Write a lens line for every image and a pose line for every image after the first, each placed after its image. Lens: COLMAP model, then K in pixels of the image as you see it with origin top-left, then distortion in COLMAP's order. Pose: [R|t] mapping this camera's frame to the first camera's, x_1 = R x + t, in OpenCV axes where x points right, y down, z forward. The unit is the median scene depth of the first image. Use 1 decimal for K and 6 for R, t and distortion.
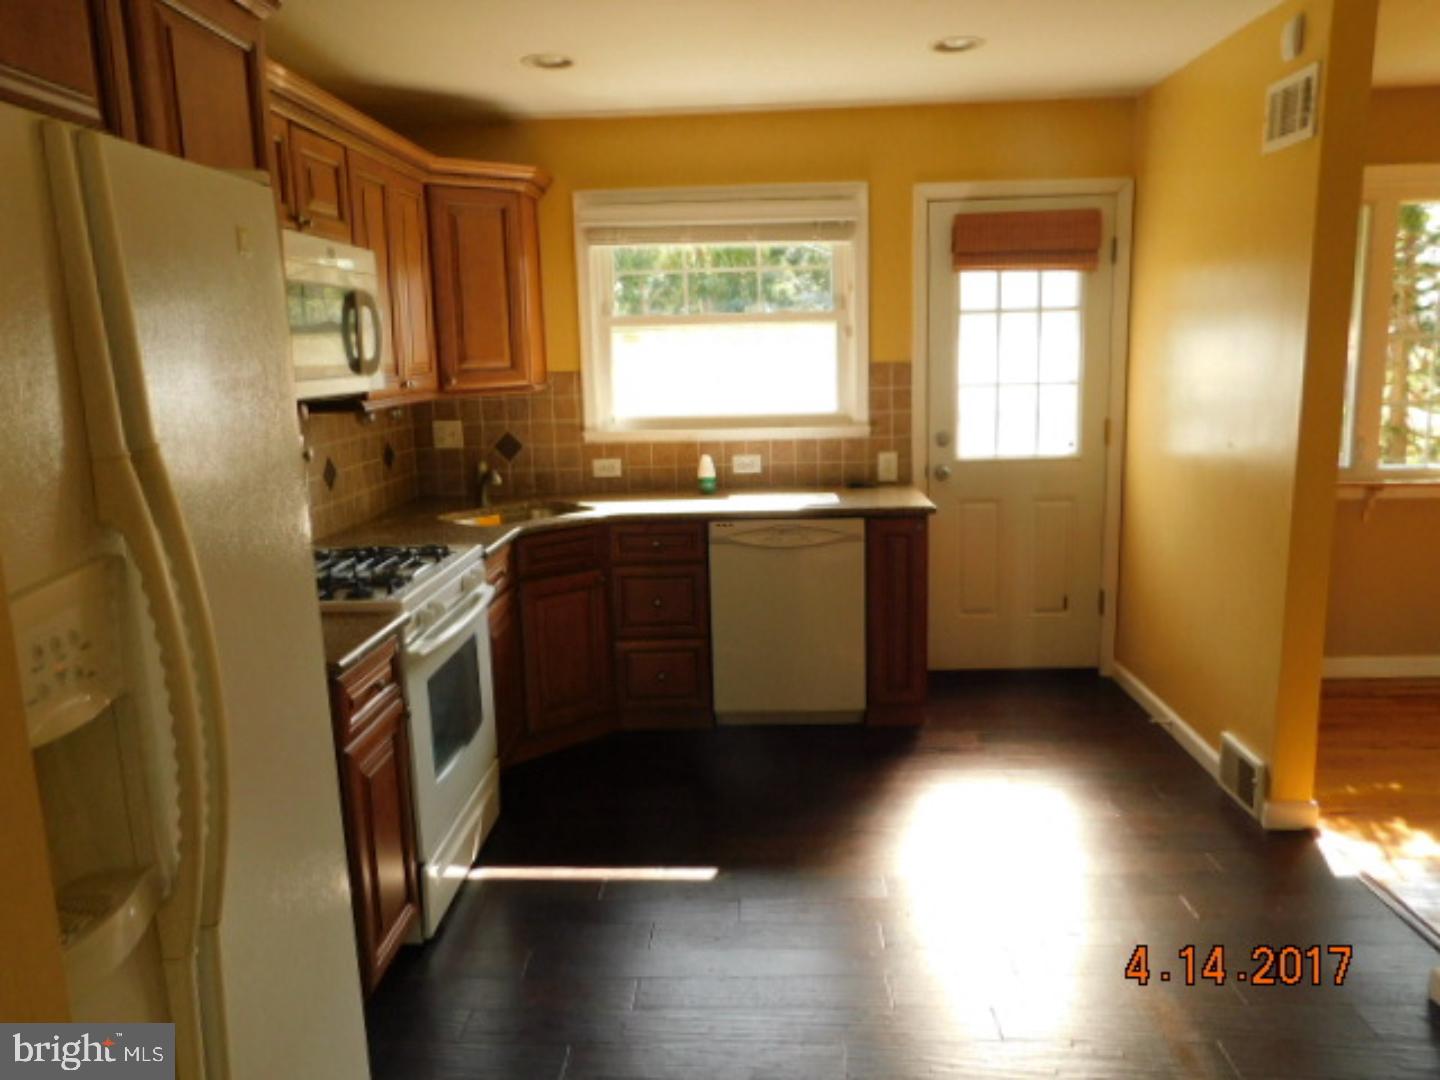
lens RADIAL K [[1062.6, 0, 722.2], [0, 1062.6, 540.2], [0, 0, 1]] dist [0.004243, 0.001021]
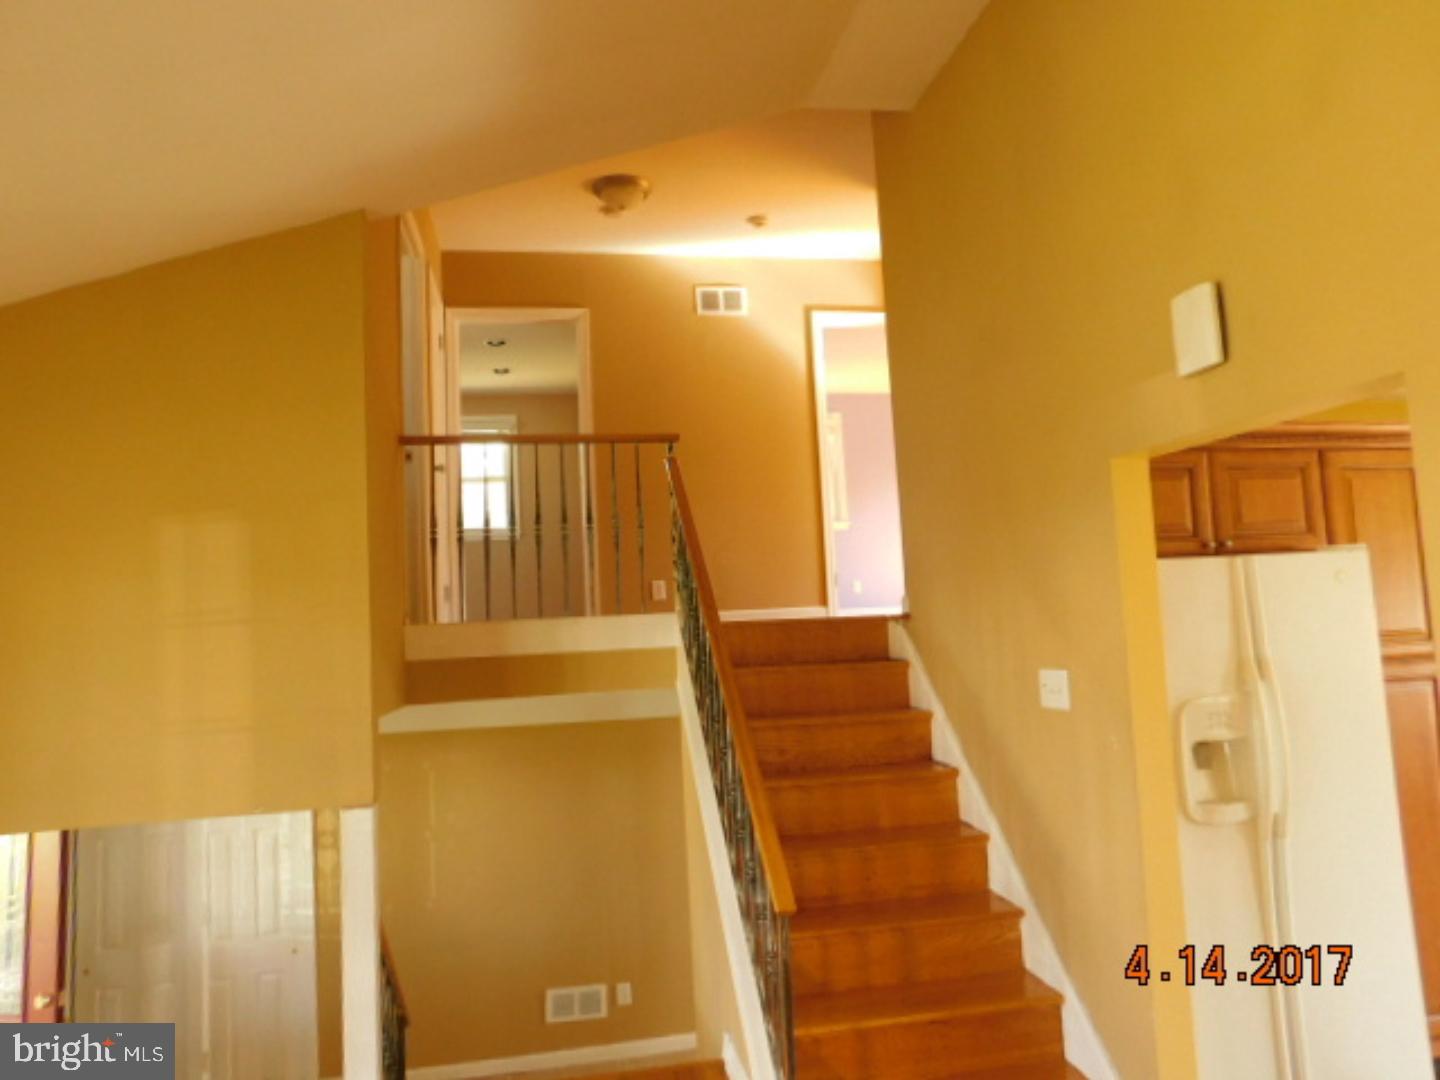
lens RADIAL K [[971.1, 0, 722.8], [0, 971.1, 529.2], [0, 0, 1]] dist [-0.021644, 0.011256]
pose [[0.224564, -0.071211, -0.971854, 0.426839], [-0.141755, 0.984330, -0.104880, 0.013384], [0.964094, 0.161317, 0.210951, -0.264546]]
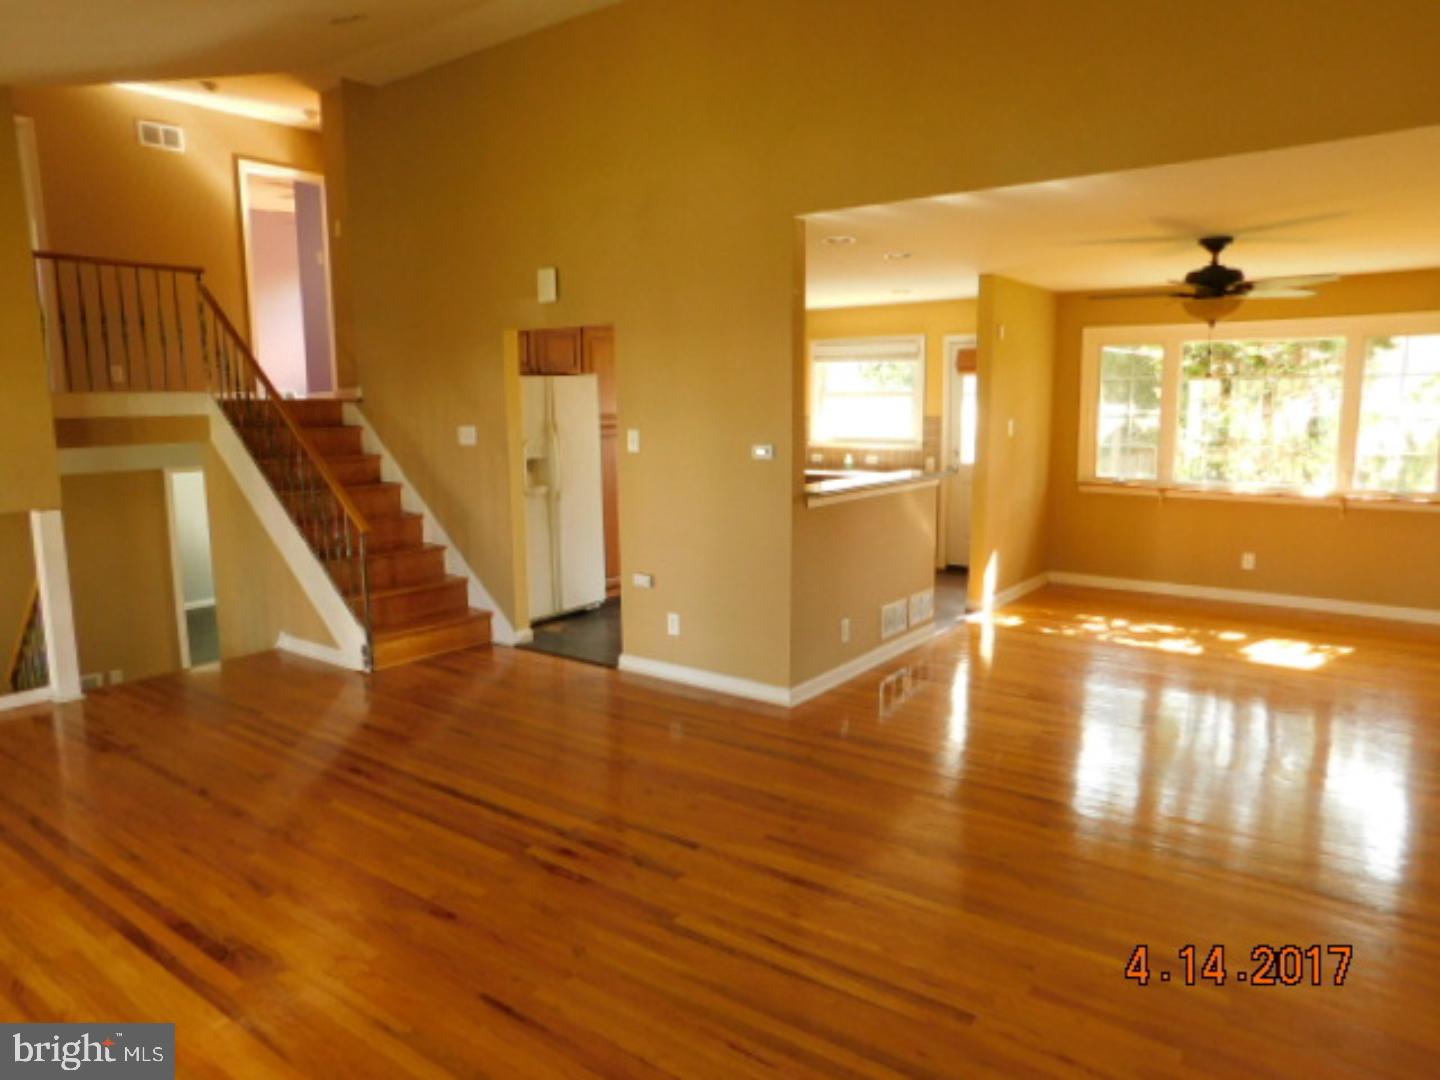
lens RADIAL K [[971.1, 0, 721.8], [0, 971.1, 540.5], [0, 0, 1]] dist [-0.021644, 0.011256]
pose [[0.816034, 0.105280, -0.568335, 0.967404], [-0.121879, 0.992506, 0.008857, 0.119693], [0.565008, 0.062040, 0.822749, -0.859234]]
